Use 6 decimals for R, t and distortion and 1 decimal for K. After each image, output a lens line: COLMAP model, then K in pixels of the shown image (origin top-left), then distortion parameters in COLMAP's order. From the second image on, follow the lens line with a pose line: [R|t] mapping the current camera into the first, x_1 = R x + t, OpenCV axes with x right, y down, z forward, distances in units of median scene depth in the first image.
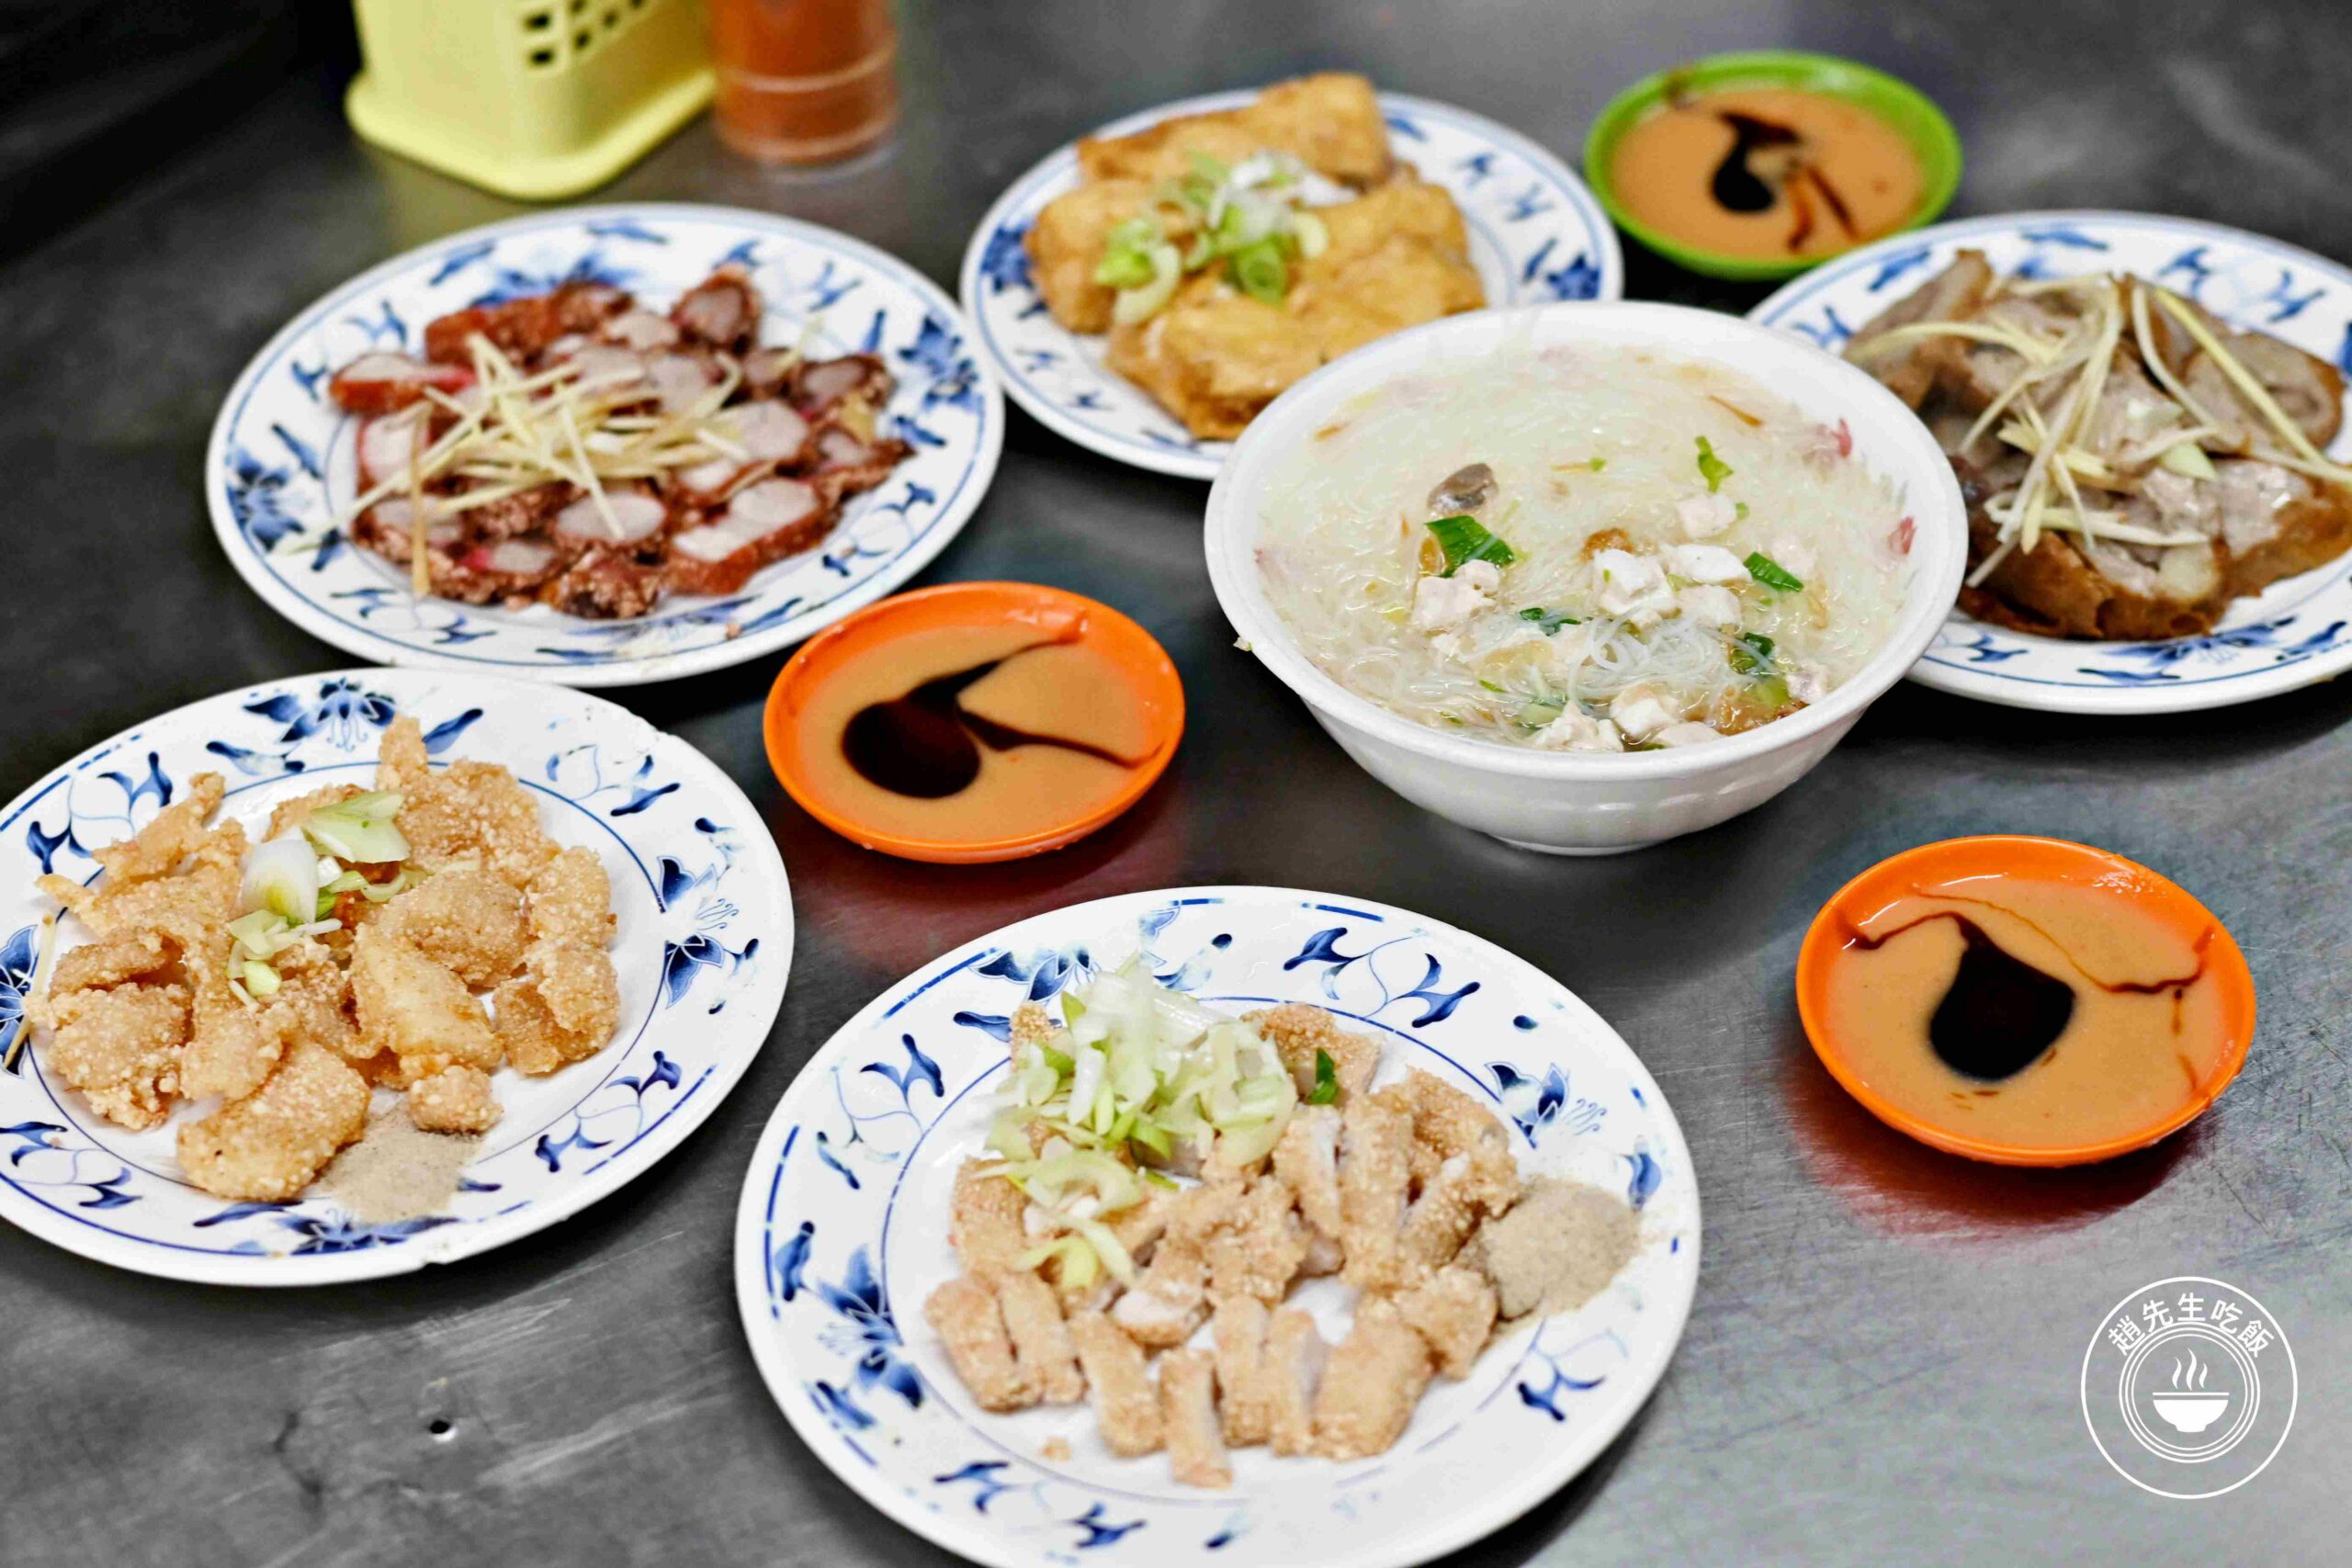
lens RADIAL K [[5032.0, 0, 1172.6], [0, 5032.0, 786.0], [0, 0, 1]] dist [-0.128638, 0.036408]
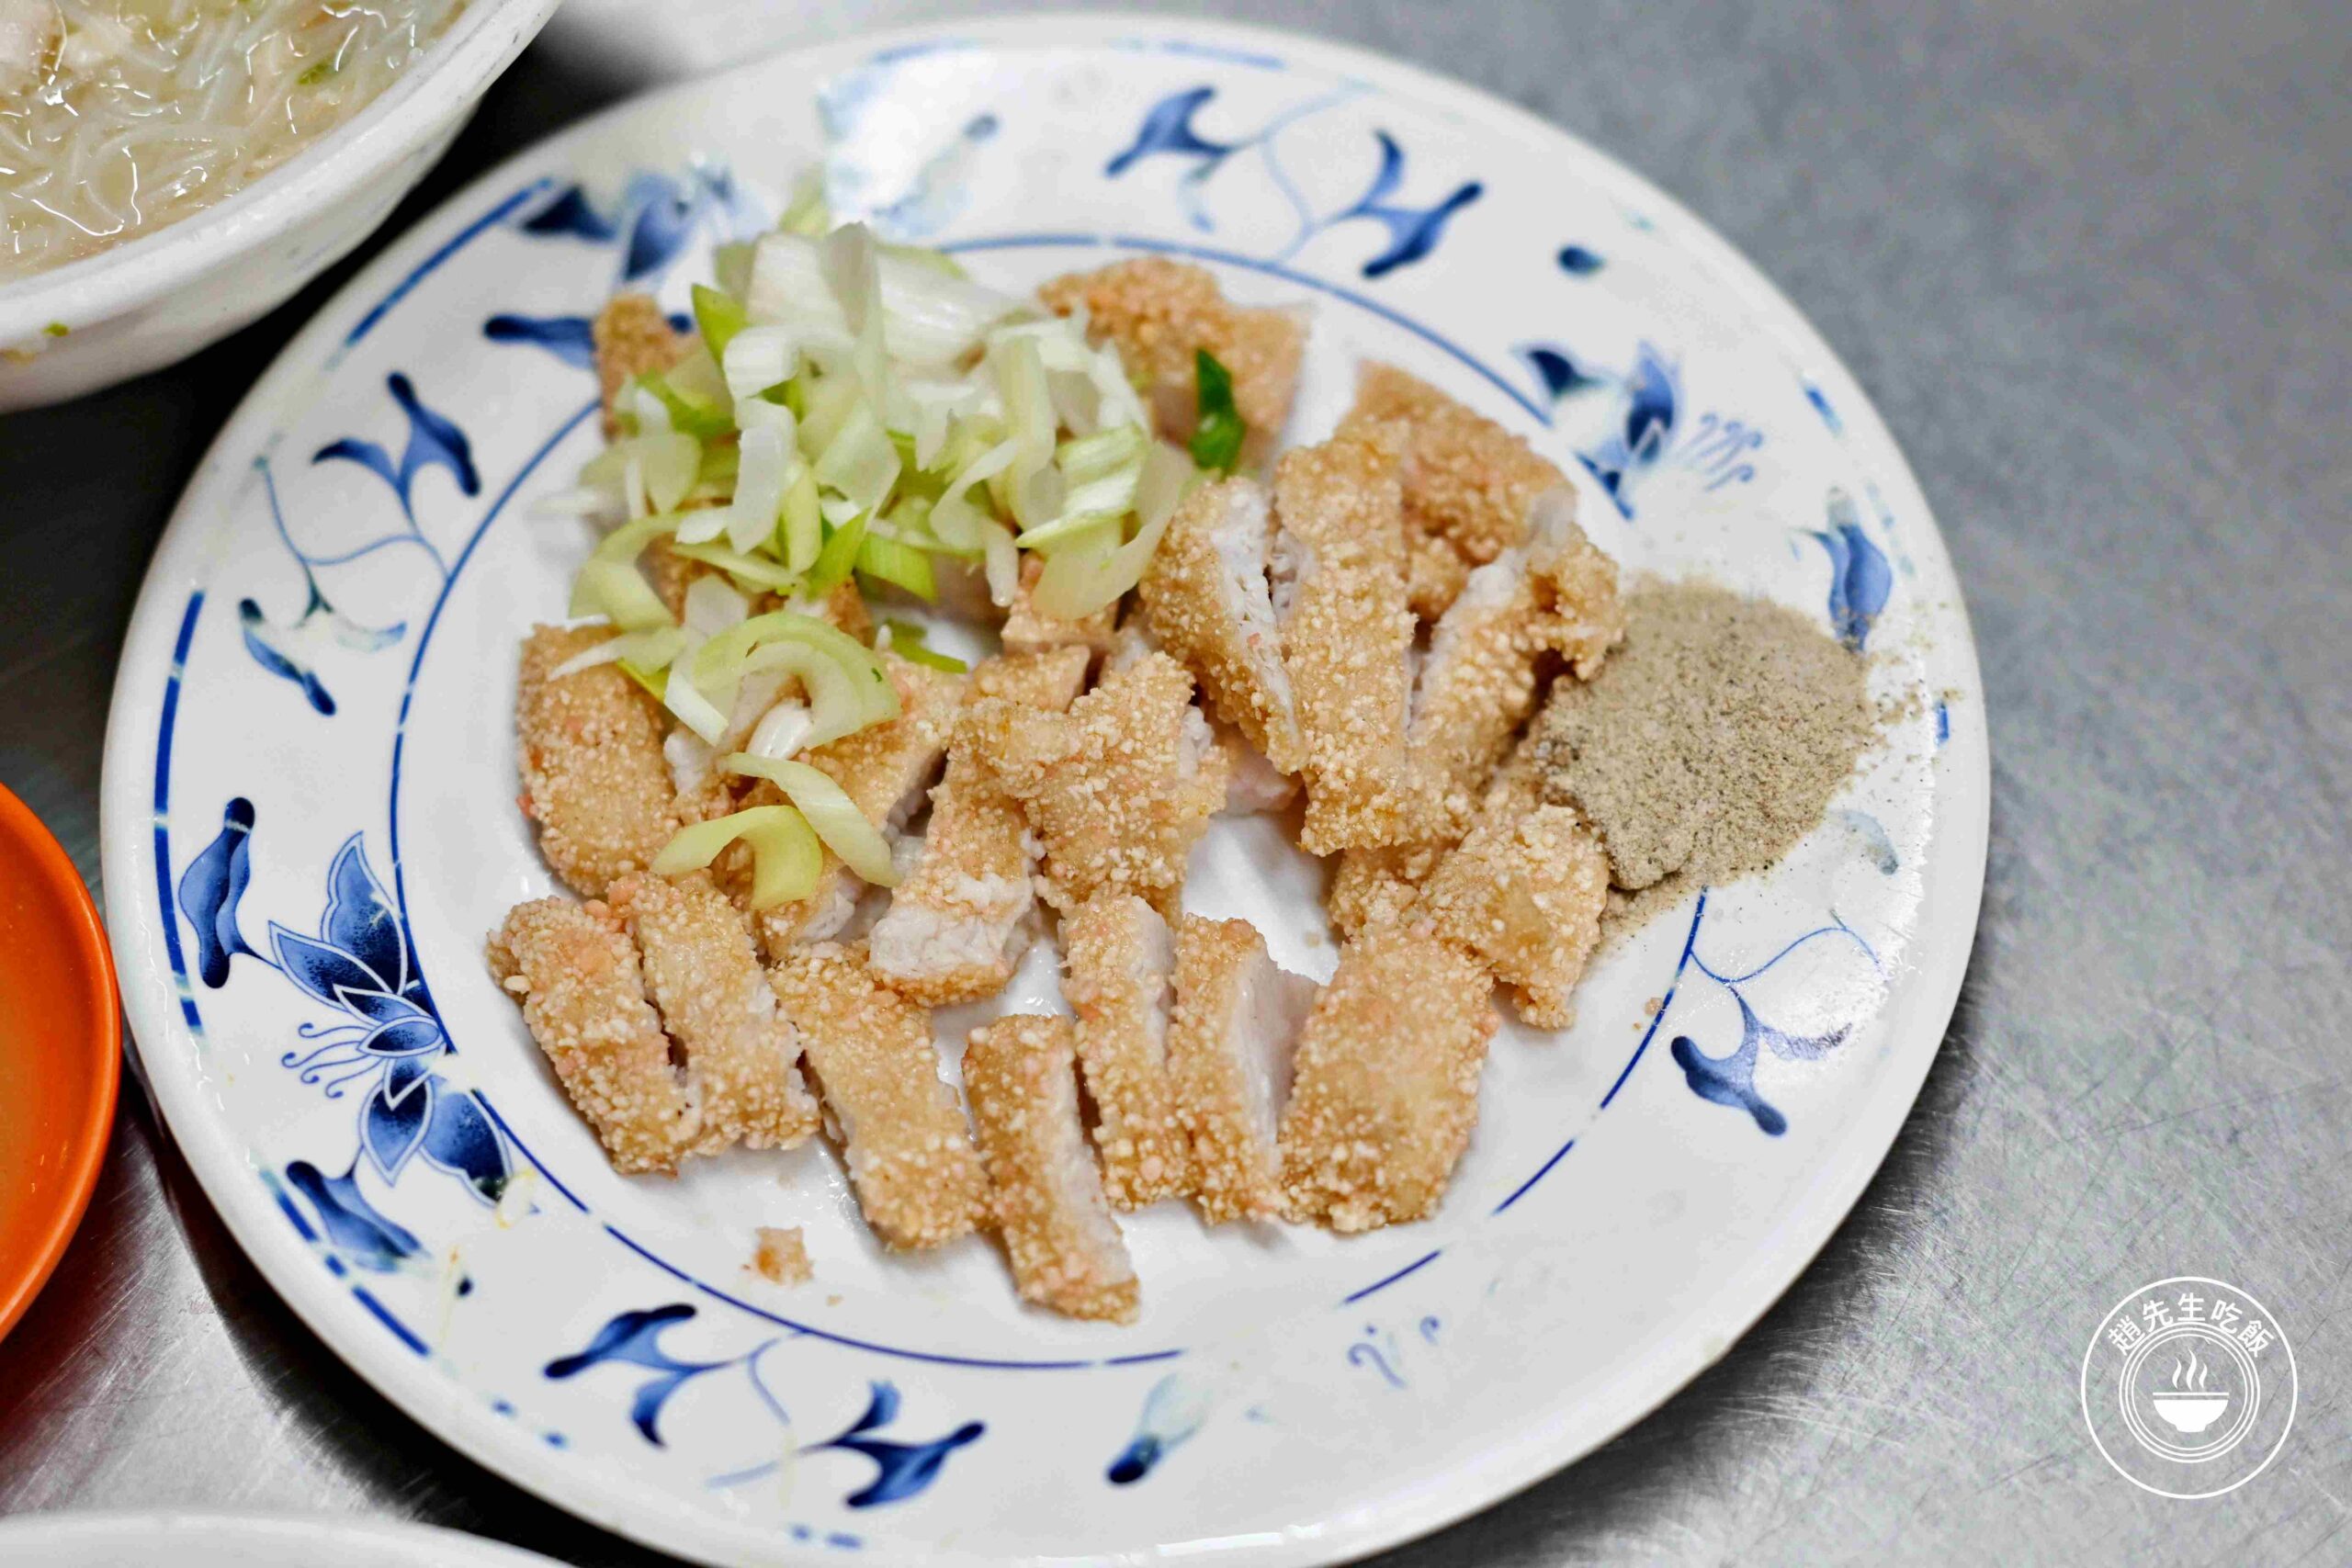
lens RADIAL K [[5032.0, 0, 1172.6], [0, 5032.0, 786.0], [0, 0, 1]] dist [-0.128638, 0.036408]
pose [[0.992224, -0.084568, 0.091327, -0.025301], [0.058168, 0.963736, 0.260441, -0.040200], [-0.110040, -0.253103, 0.961161, 0.505131]]
